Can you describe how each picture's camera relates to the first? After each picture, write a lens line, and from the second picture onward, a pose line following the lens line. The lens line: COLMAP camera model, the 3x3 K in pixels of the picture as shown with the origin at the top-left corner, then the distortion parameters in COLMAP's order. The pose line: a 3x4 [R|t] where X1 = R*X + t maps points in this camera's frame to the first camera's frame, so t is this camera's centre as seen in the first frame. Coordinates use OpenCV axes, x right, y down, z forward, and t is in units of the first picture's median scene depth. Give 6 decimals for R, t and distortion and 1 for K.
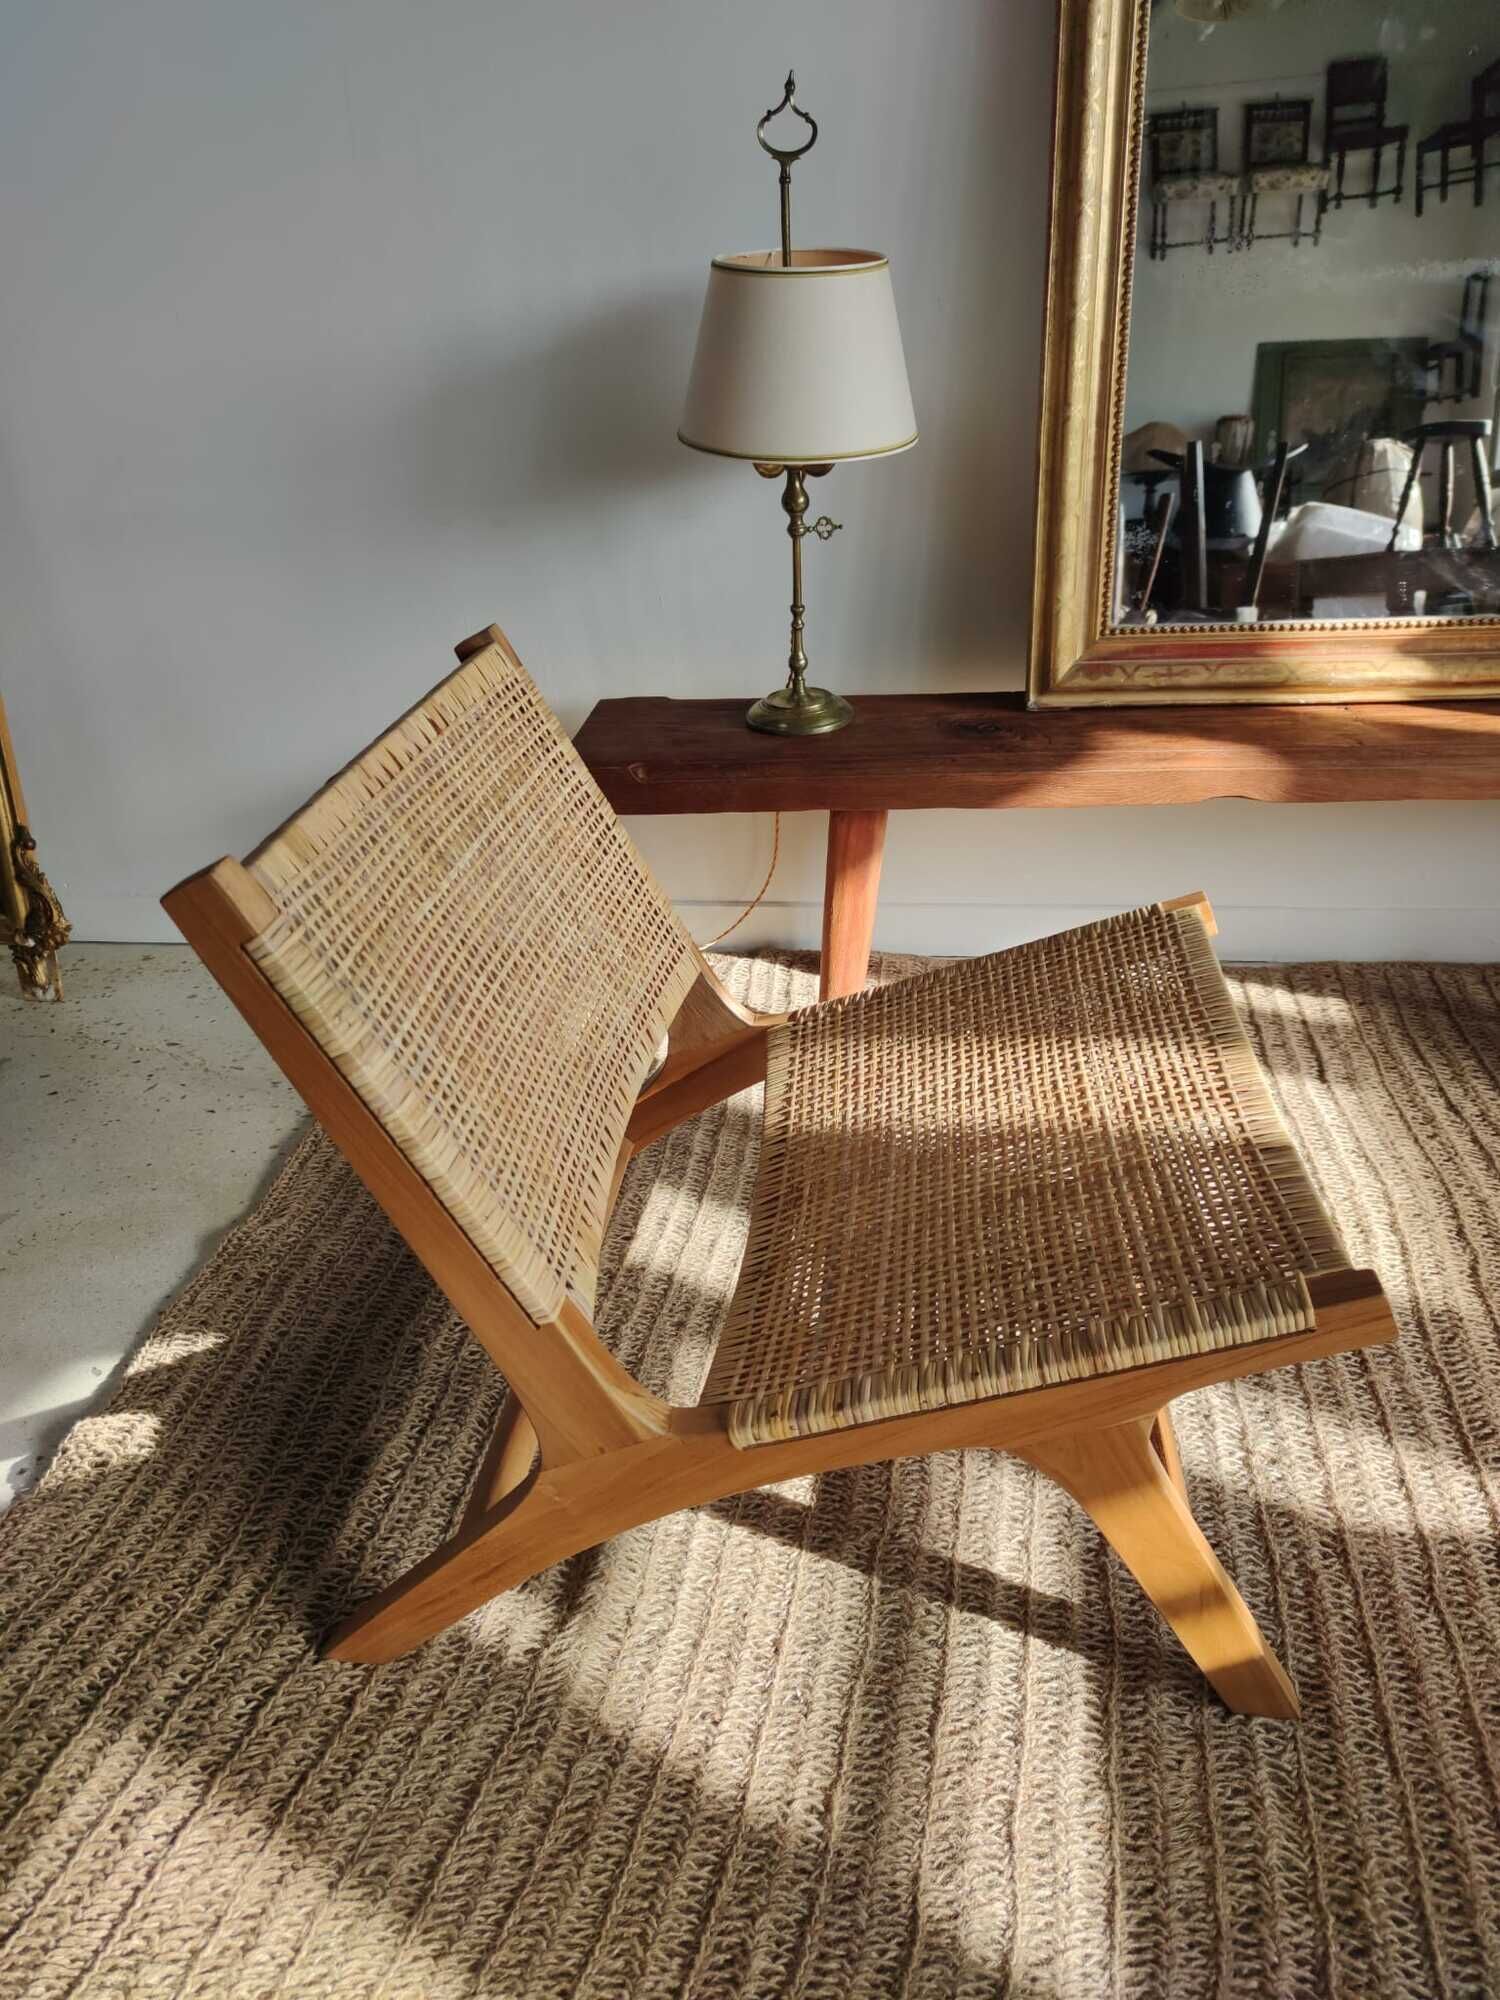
lens RADIAL K [[1489.5, 0, 741.3], [0, 1489.5, 994.6], [0, 0, 1]] dist [0.038281, -0.040420]
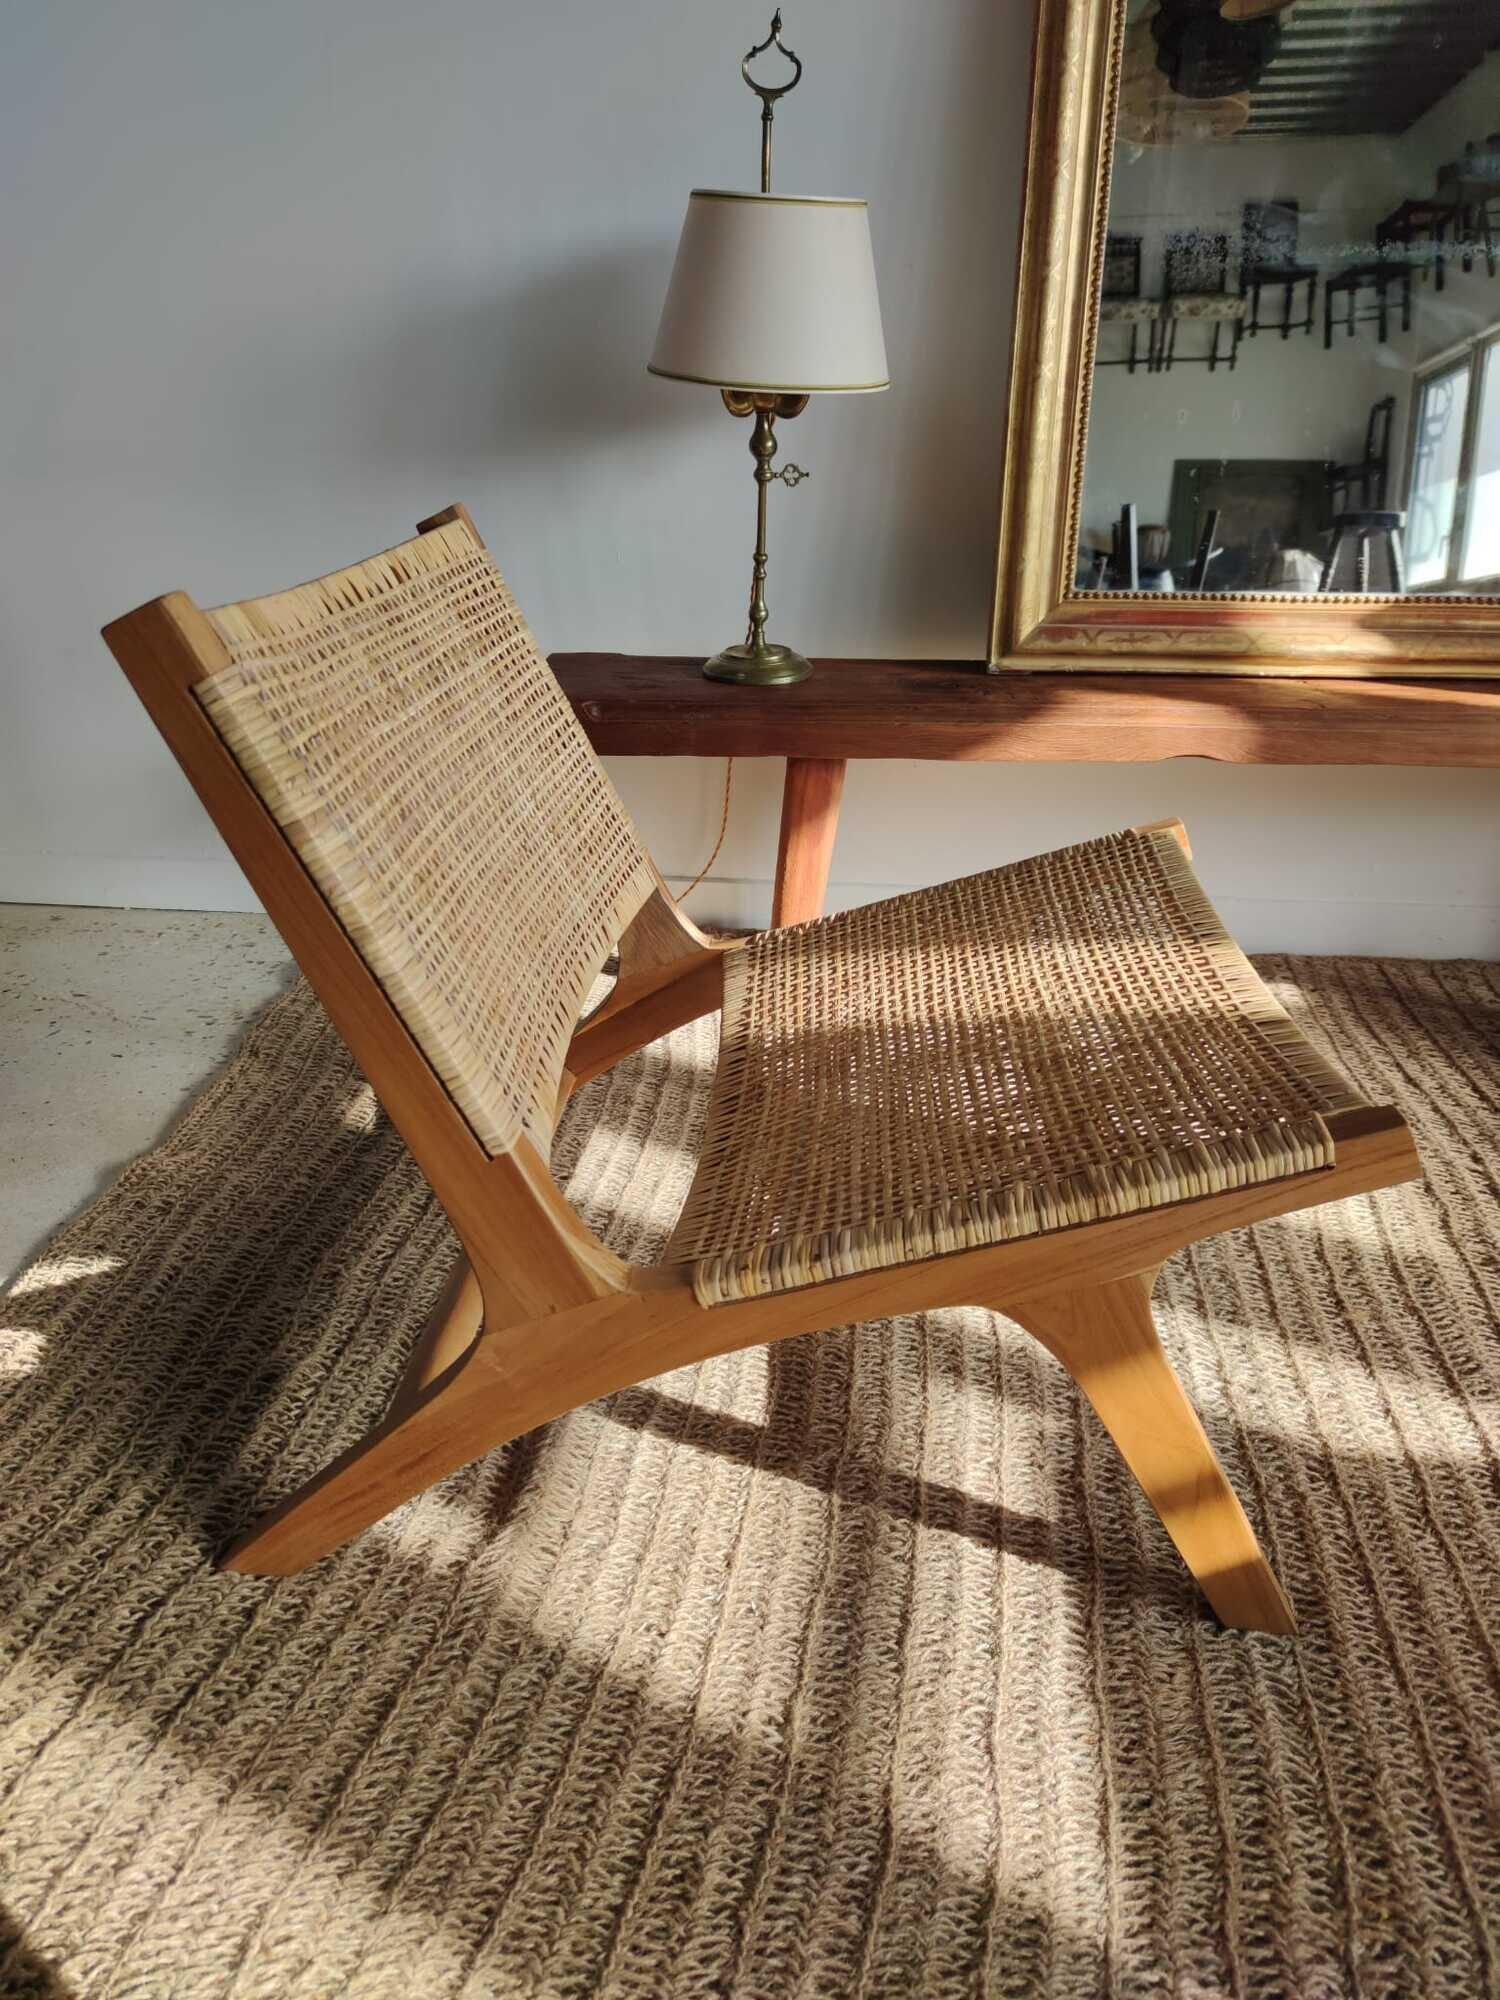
lens RADIAL K [[1485.9, 0, 732.9], [0, 1485.9, 993.7], [0, 0, 1]] dist [0.036341, -0.033743]
pose [[0.997773, 0.037416, 0.055215, -0.038935], [-0.033011, 0.996357, -0.078636, 0.171653], [-0.057956, 0.076639, 0.995373, 0.073192]]
